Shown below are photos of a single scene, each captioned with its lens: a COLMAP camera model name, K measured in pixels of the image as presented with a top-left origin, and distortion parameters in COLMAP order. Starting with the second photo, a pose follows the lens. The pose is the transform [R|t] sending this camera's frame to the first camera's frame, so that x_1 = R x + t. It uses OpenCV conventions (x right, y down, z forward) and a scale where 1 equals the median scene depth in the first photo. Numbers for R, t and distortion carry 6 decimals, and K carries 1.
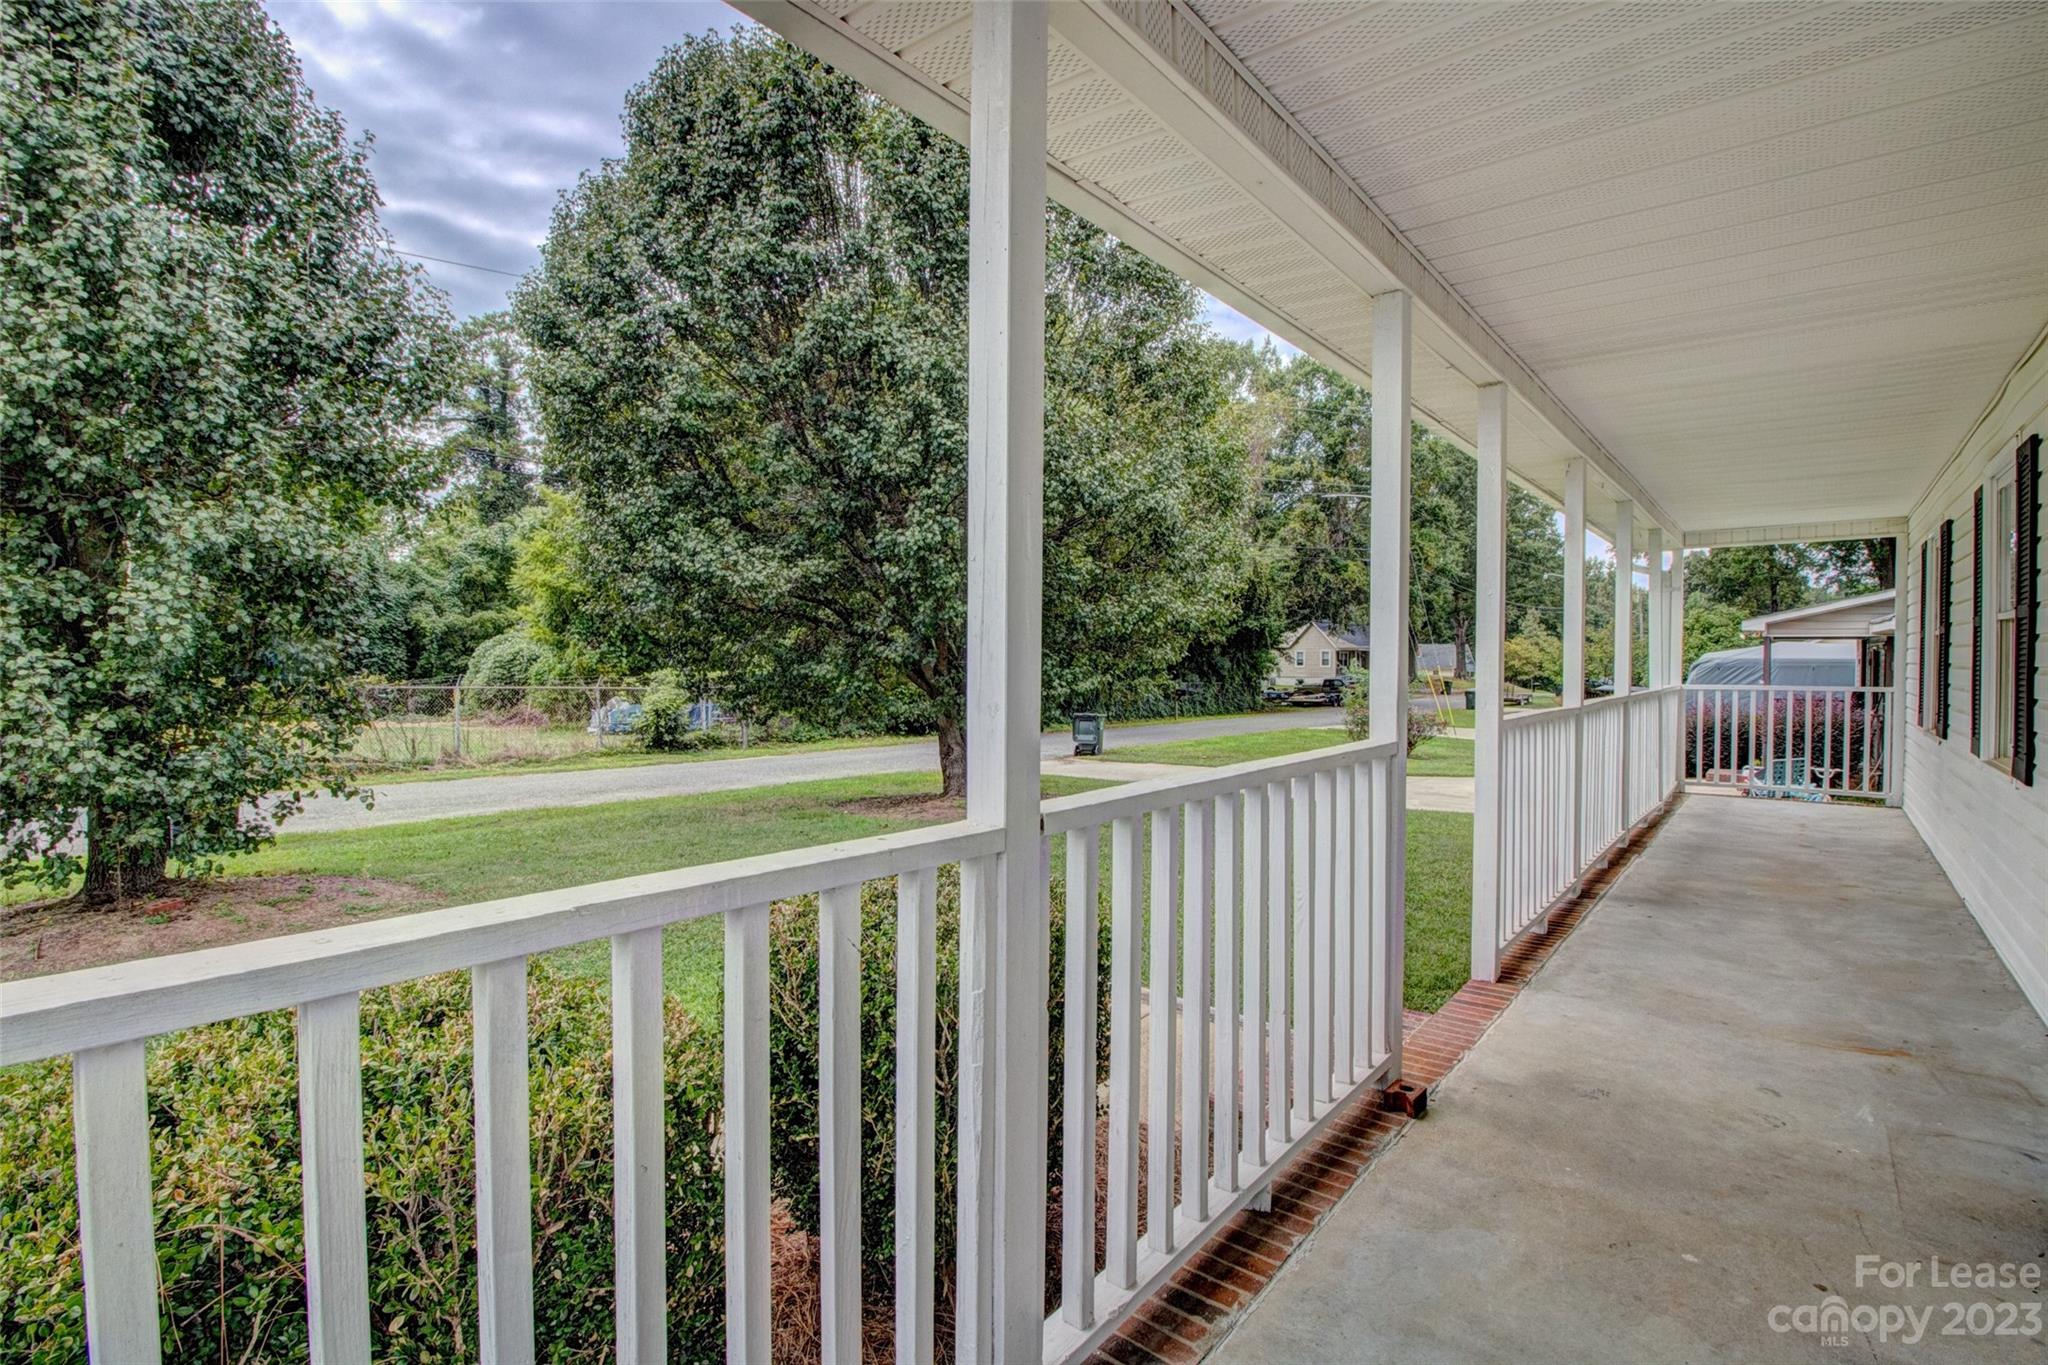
lens RADIAL K [[943.1, 0, 1030.0], [0, 943.1, 675.1], [0, 0, 1]] dist [0.001498, -0.014399]
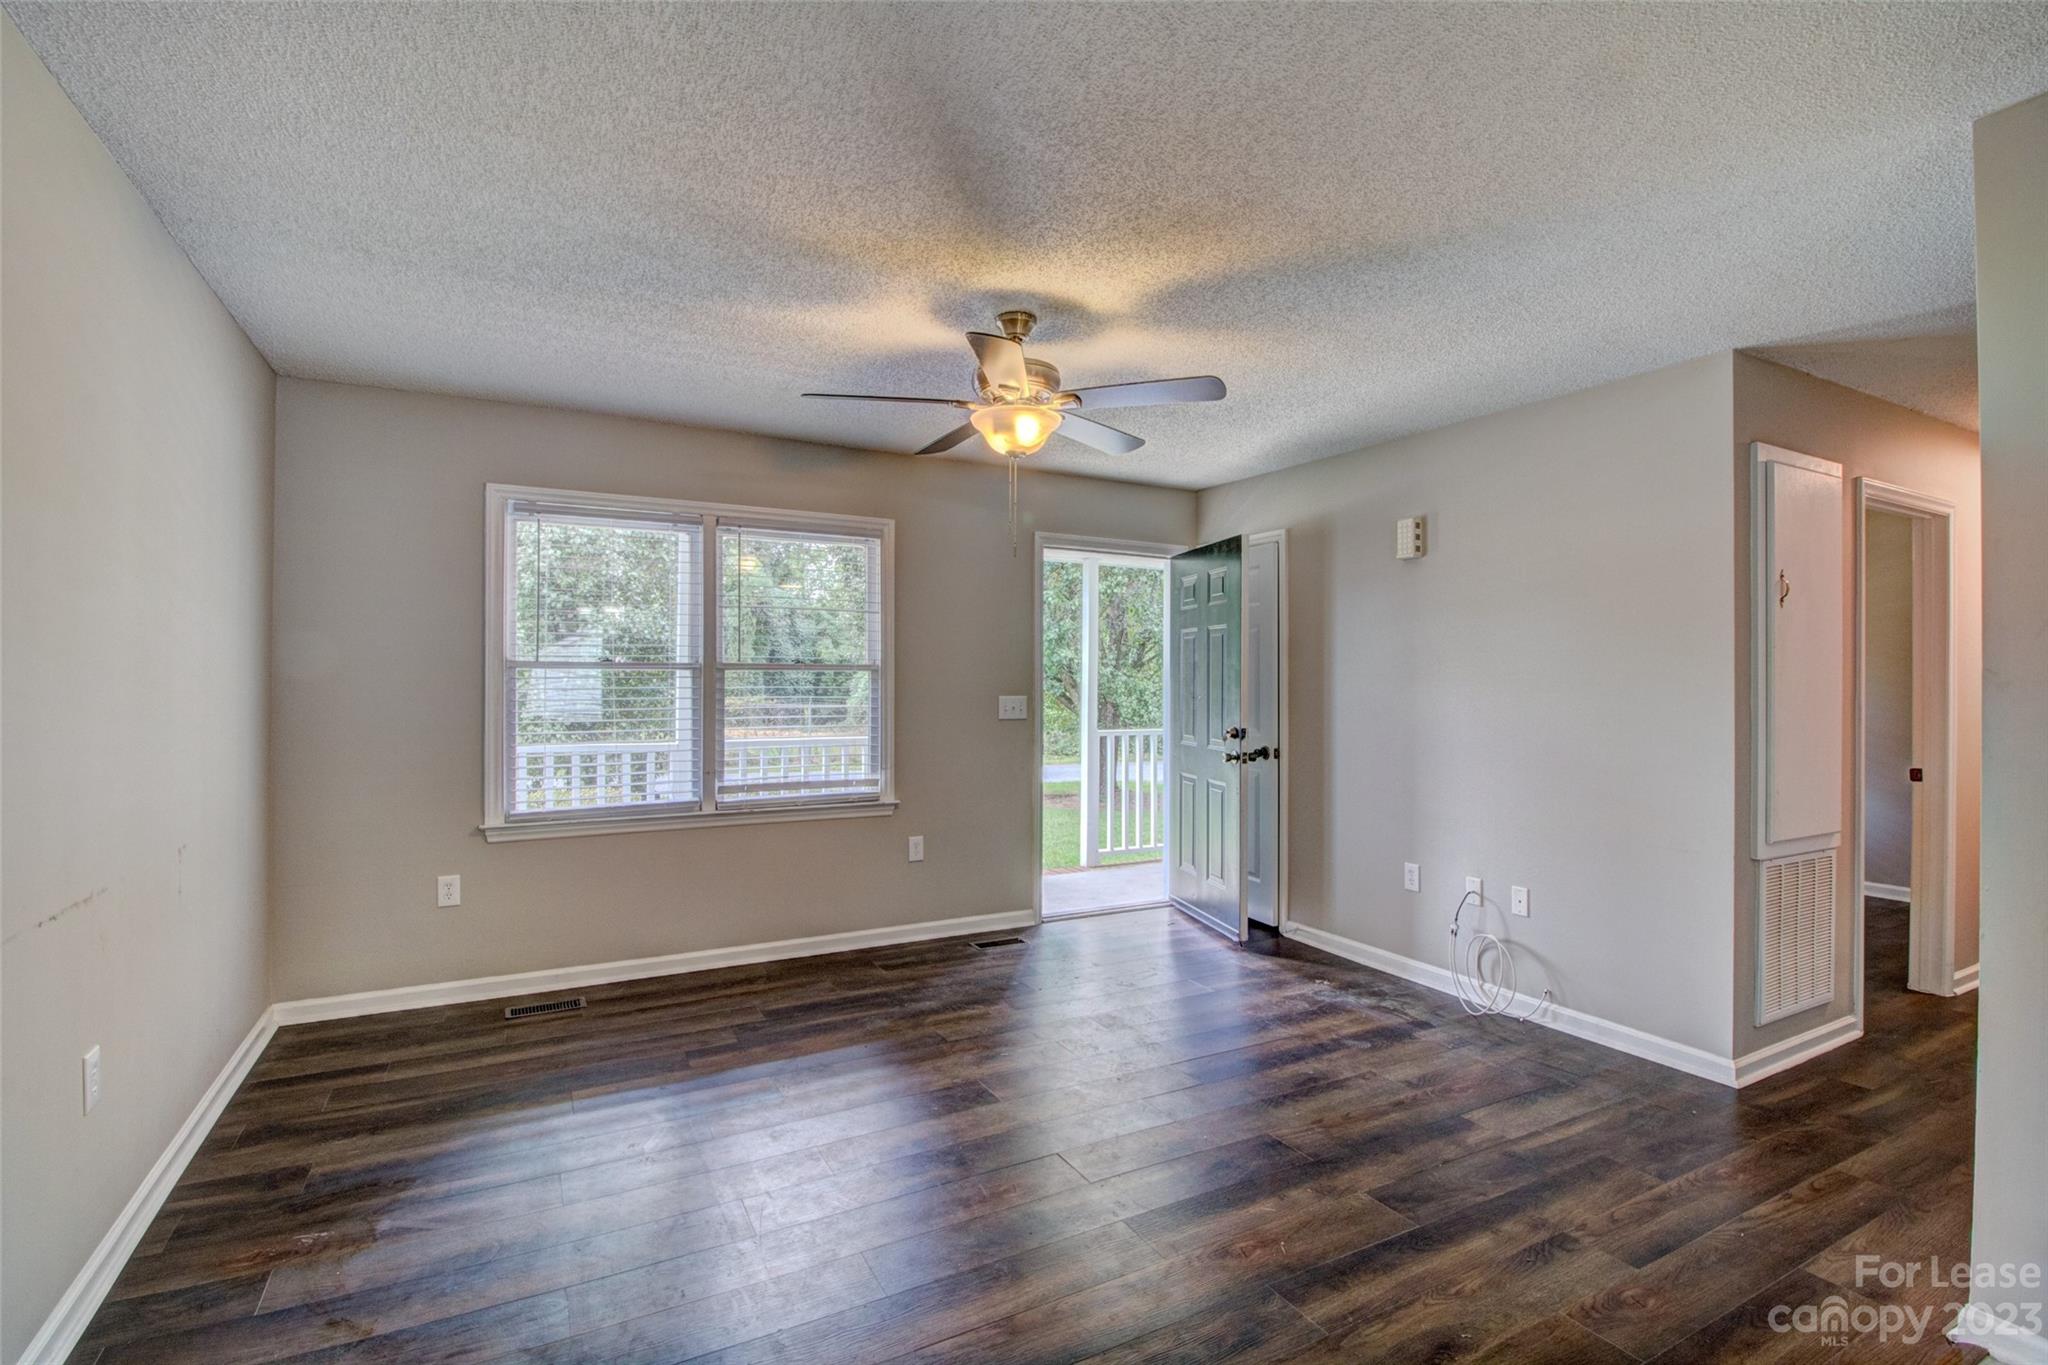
lens RADIAL K [[943.1, 0, 1030.0], [0, 943.1, 675.1], [0, 0, 1]] dist [0.001498, -0.014399]
pose [[0.932194, -0.008835, -0.361851, 0.137548], [0.000131, 0.999710, -0.024070, -0.000197], [0.361959, 0.022391, 0.931925, -0.111980]]
